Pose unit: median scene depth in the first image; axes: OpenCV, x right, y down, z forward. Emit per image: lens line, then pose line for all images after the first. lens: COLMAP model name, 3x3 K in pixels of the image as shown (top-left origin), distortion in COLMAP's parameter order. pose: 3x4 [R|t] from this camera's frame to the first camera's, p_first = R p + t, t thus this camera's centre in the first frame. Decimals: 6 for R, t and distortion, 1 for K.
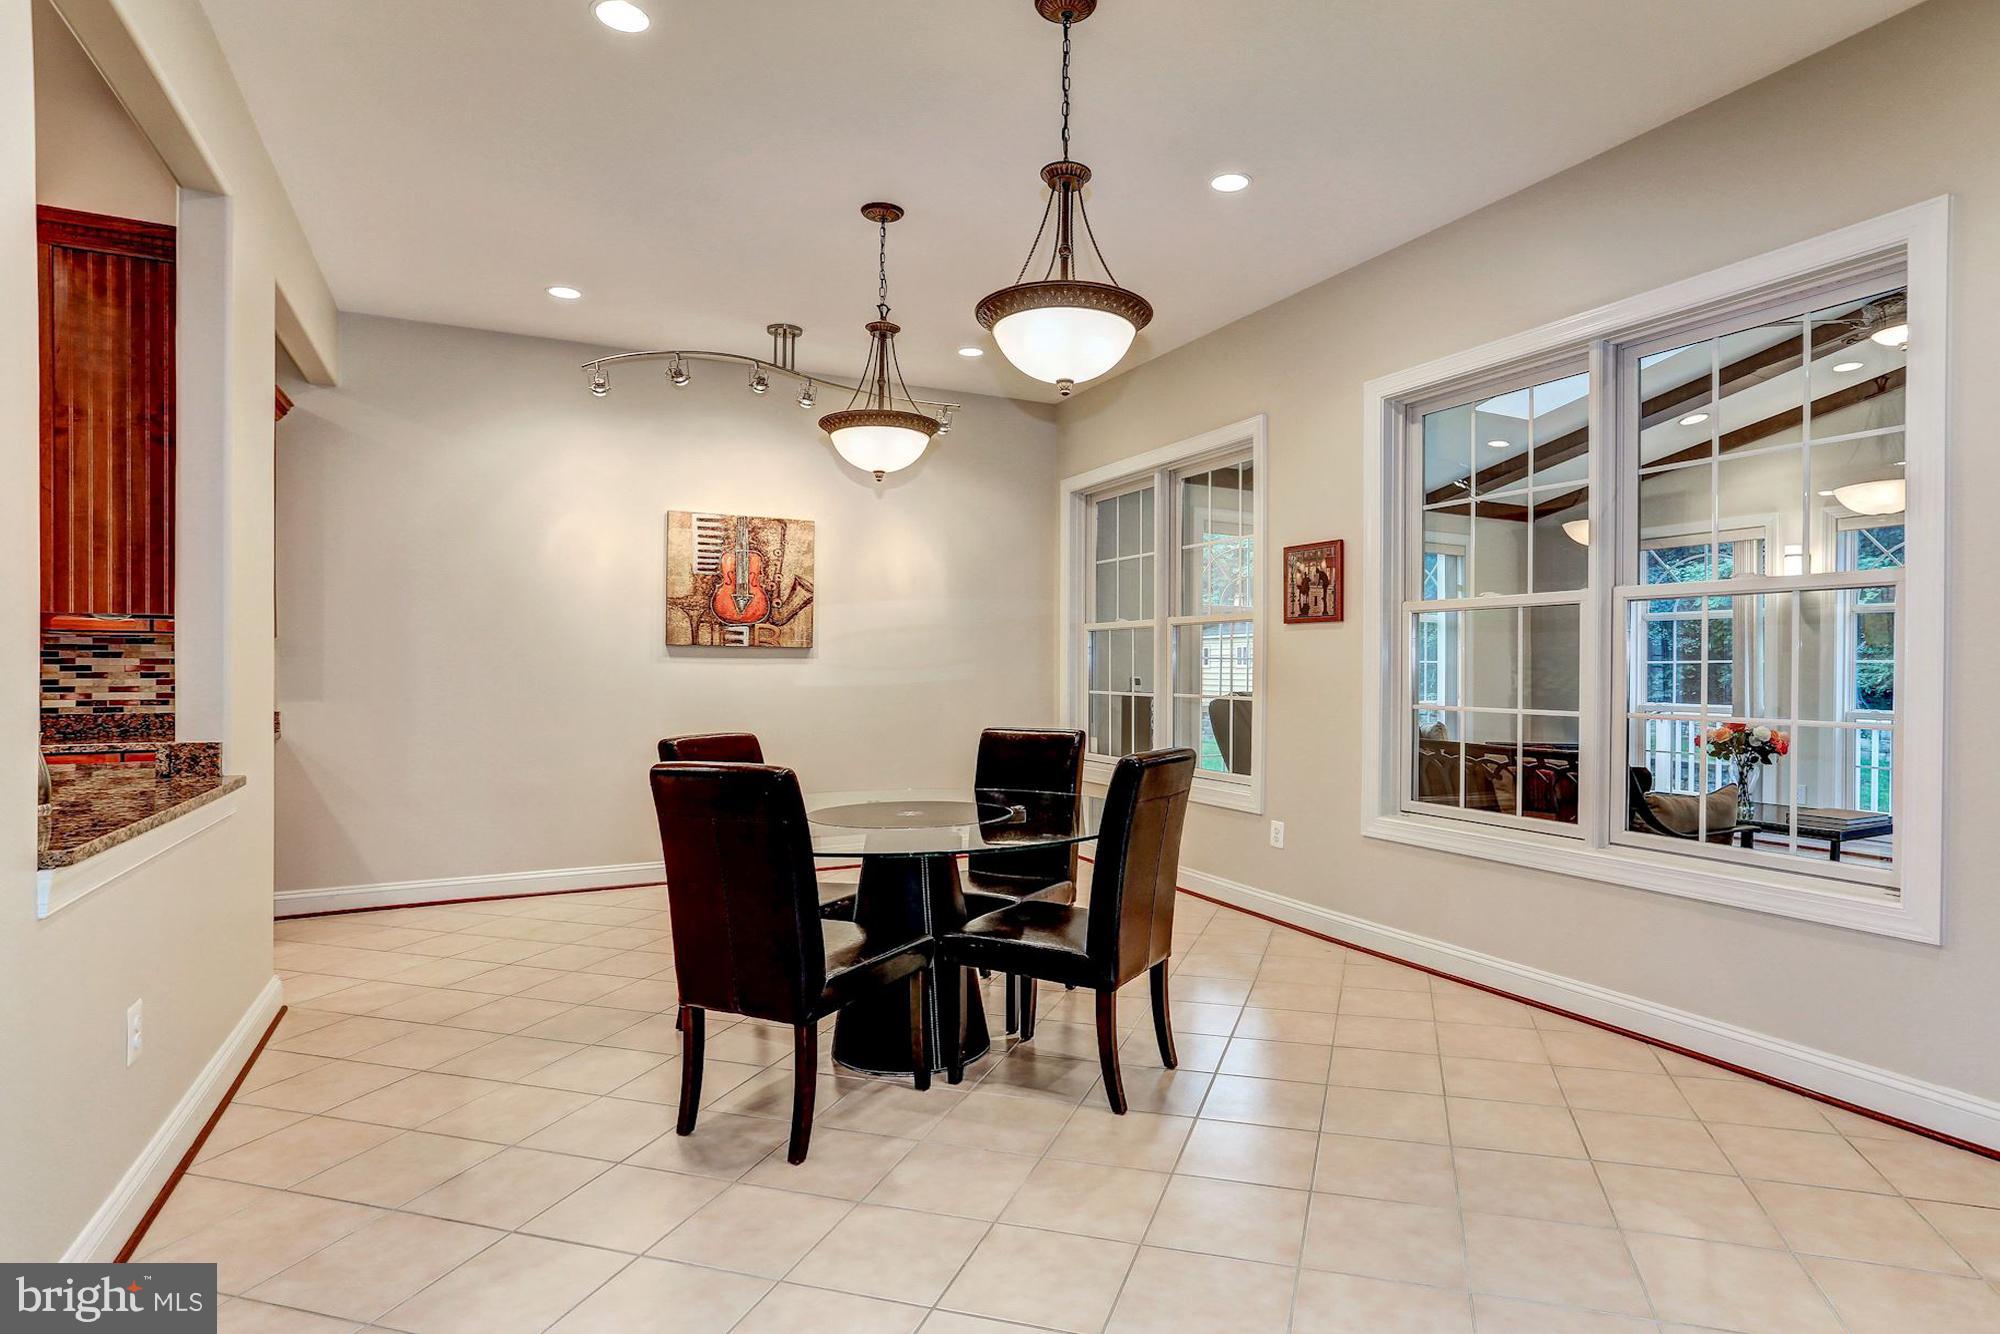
lens RADIAL K [[1014.2, 0, 1001.6], [0, 1014.2, 651.1], [0, 0, 1]] dist [0.001513, 0.000808]
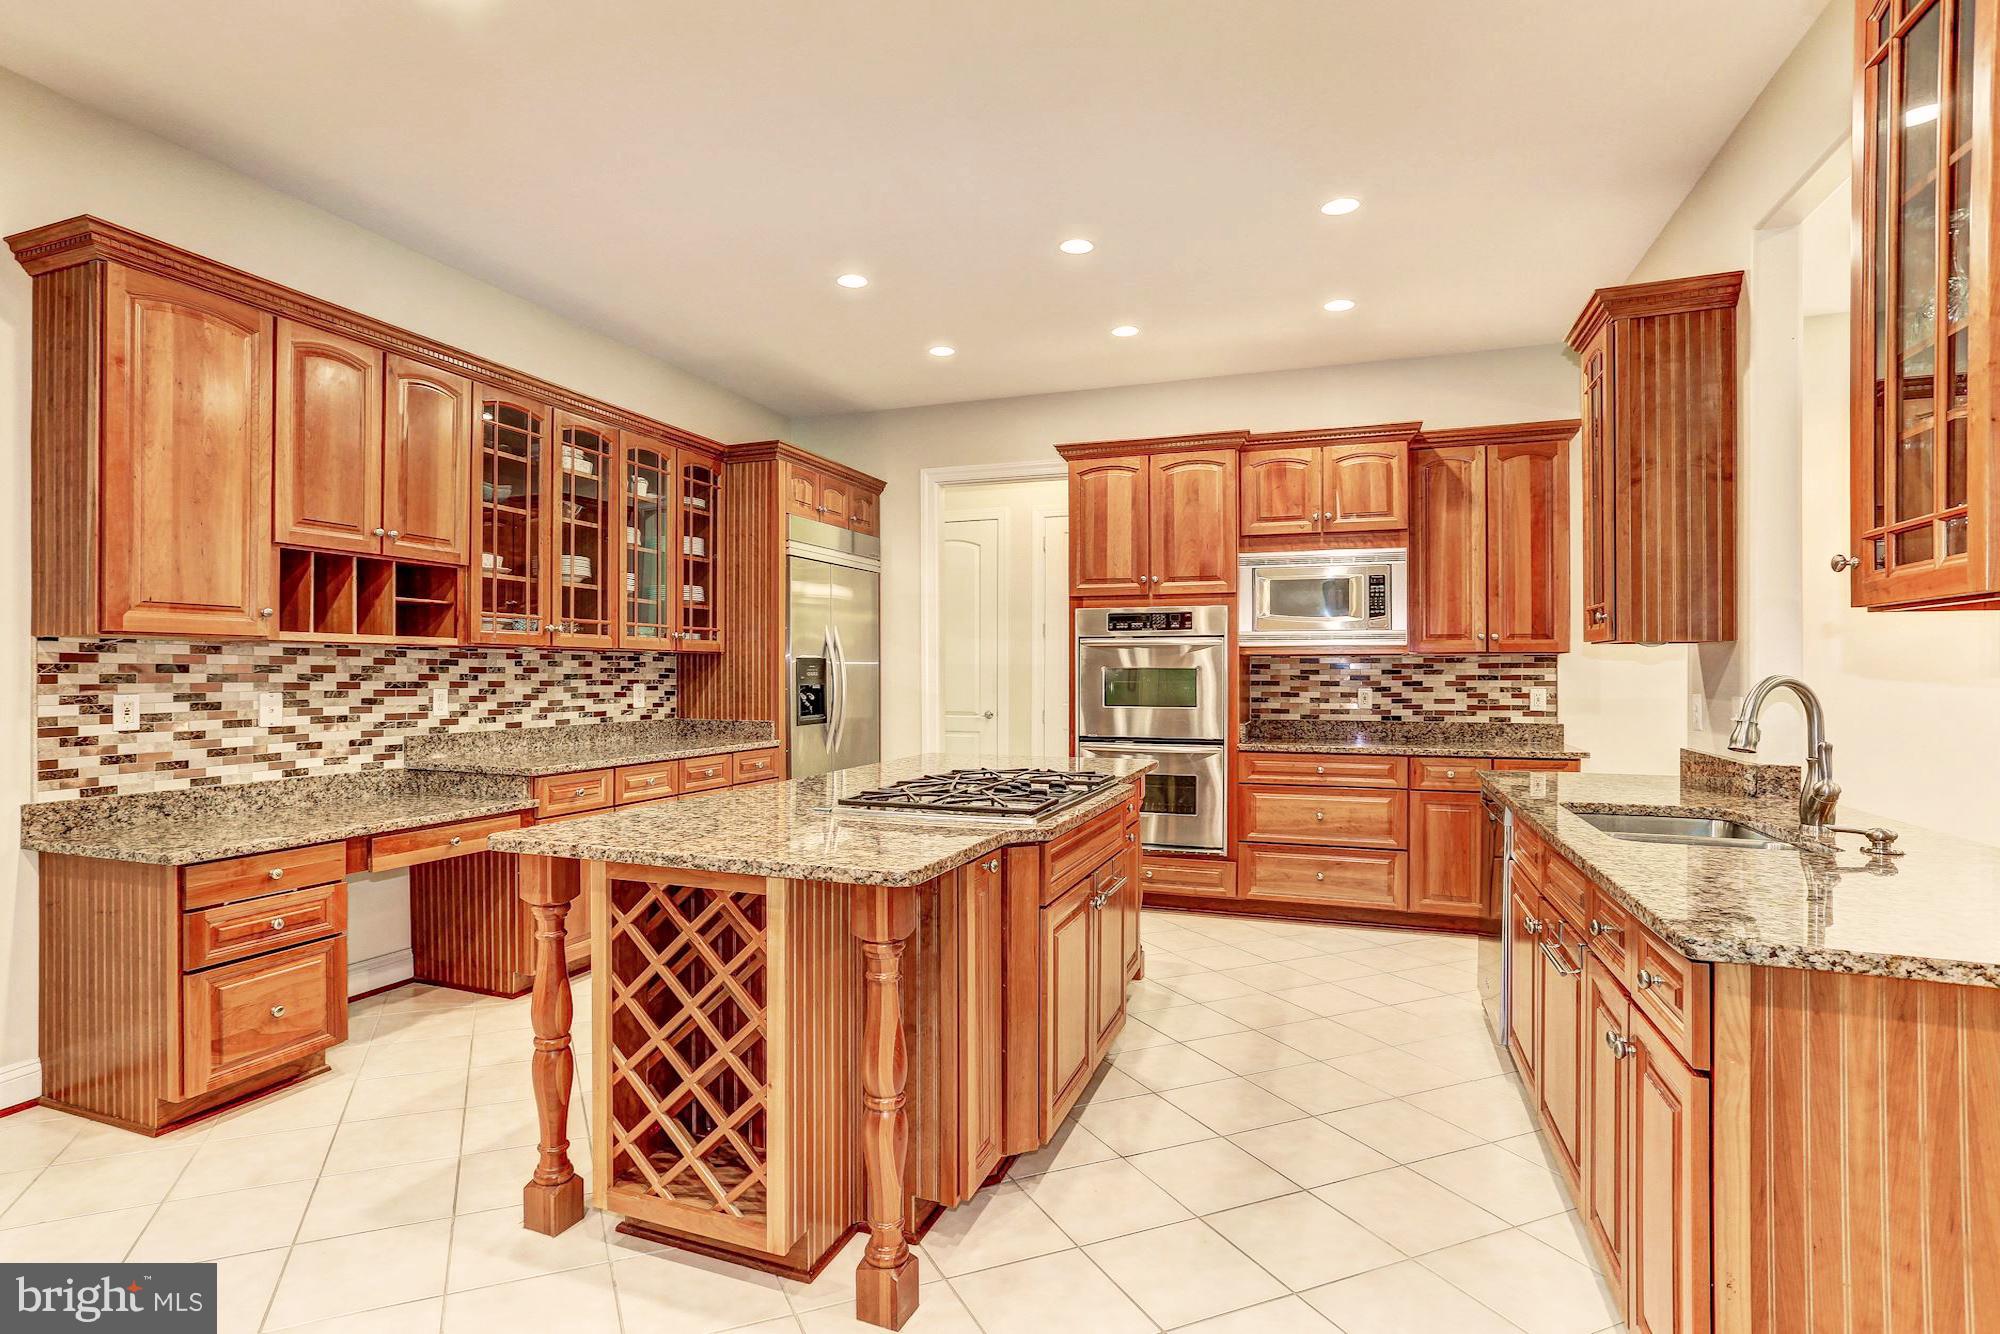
lens RADIAL K [[974.3, 0, 1000.0], [0, 974.3, 667.0], [0, 0, 1]] dist [-0.015227, 0.000436]
pose [[0.694419, -0.007046, -0.719536, -0.376767], [0.015536, 0.999866, 0.005202, -0.015270], [0.719403, -0.014792, 0.694436, -0.149593]]
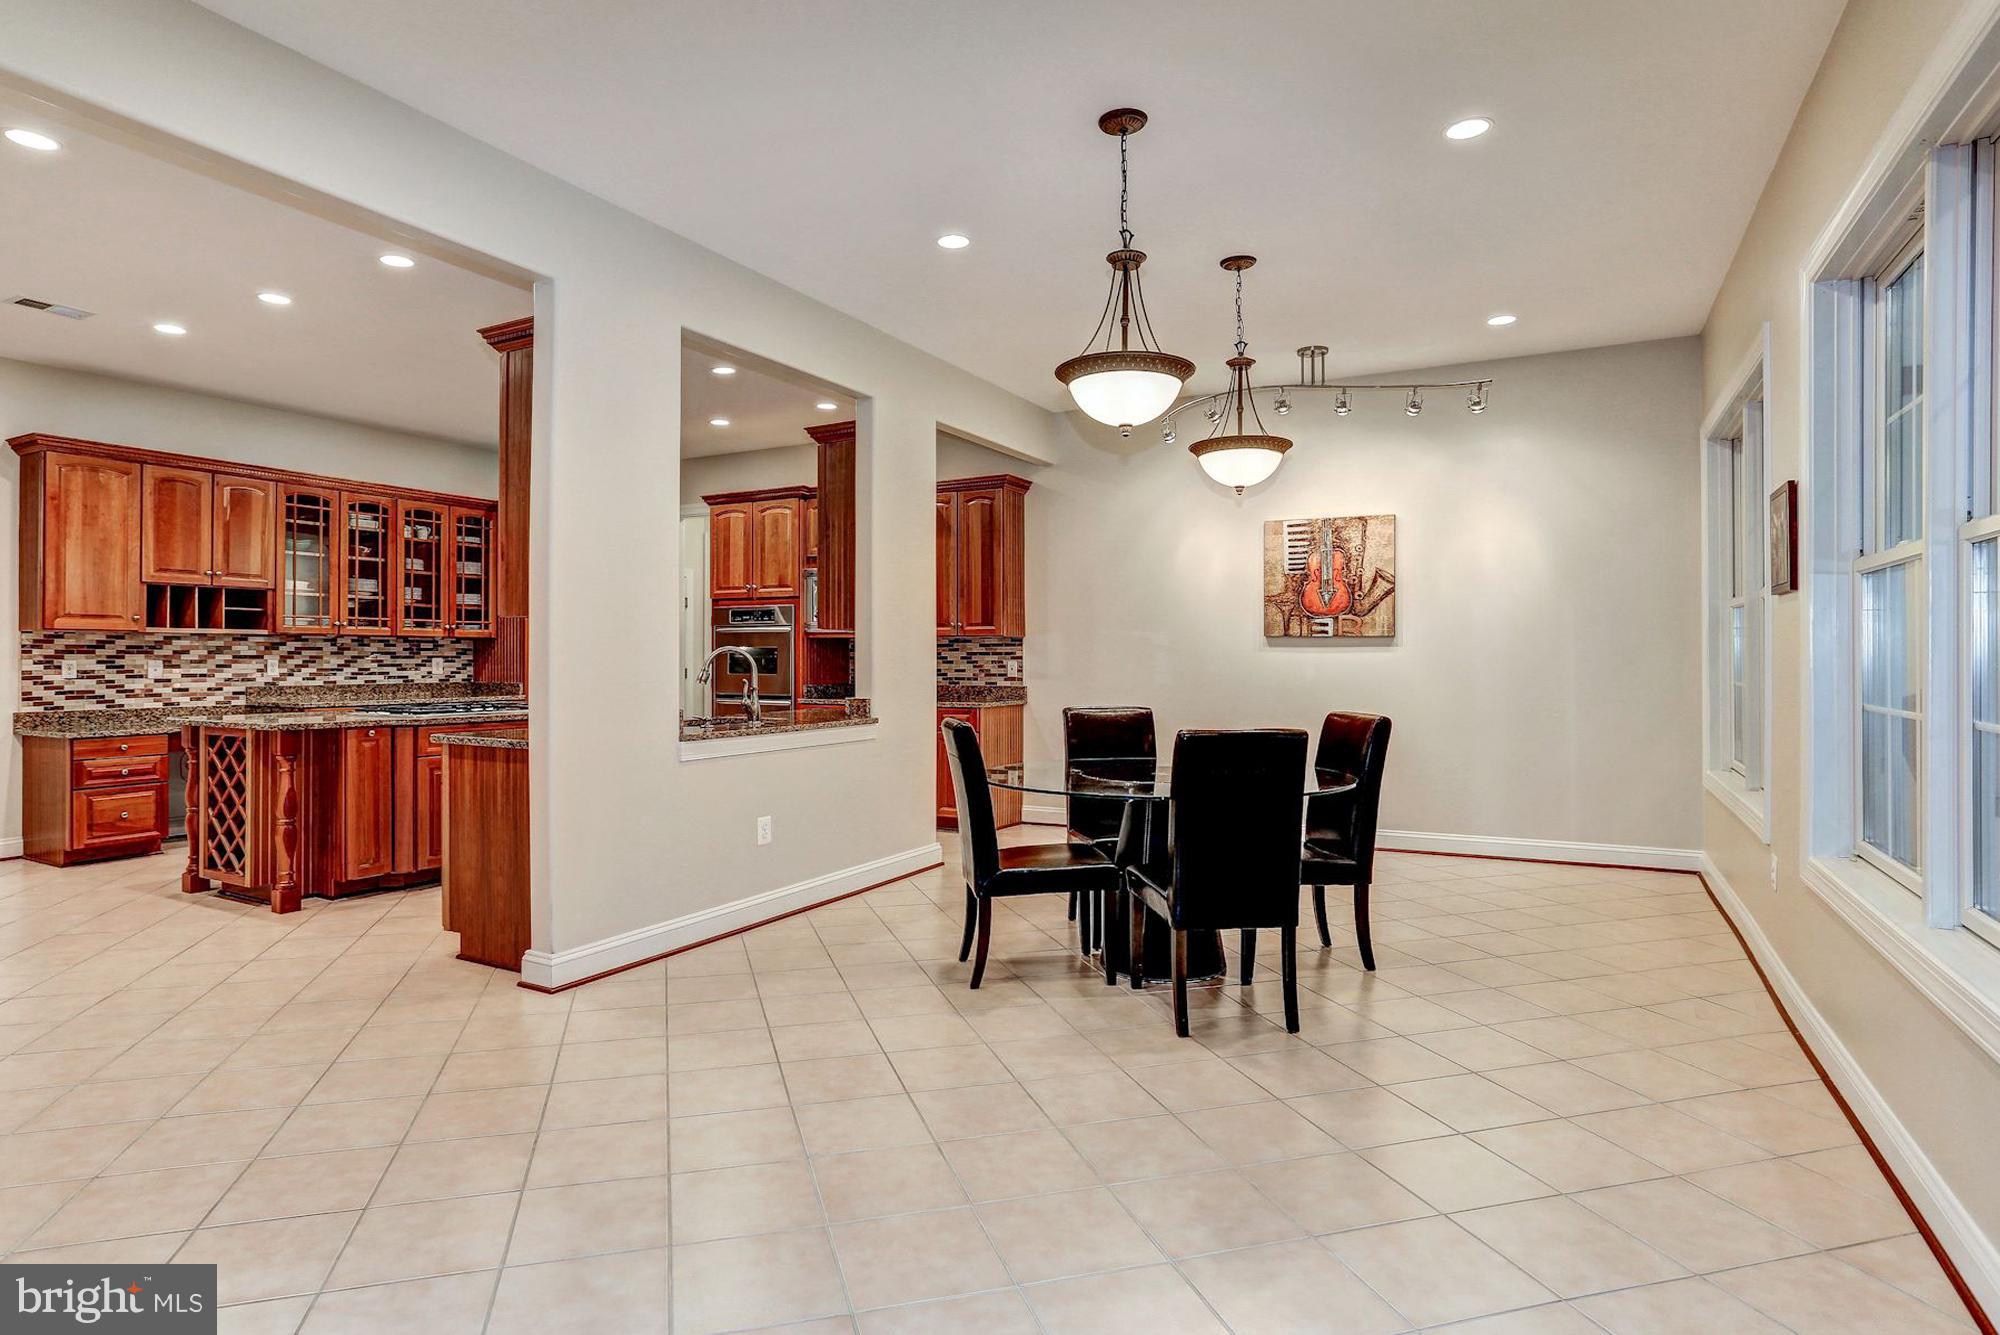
lens RADIAL K [[1014.2, 0, 1001.6], [0, 1014.2, 651.6], [0, 0, 1]] dist [0.001513, 0.000808]
pose [[0.580363, -0.007239, -0.814326, 0.496879], [0.017737, 0.999836, 0.003753, 0.001440], [0.814165, -0.016622, 0.580396, 0.081747]]
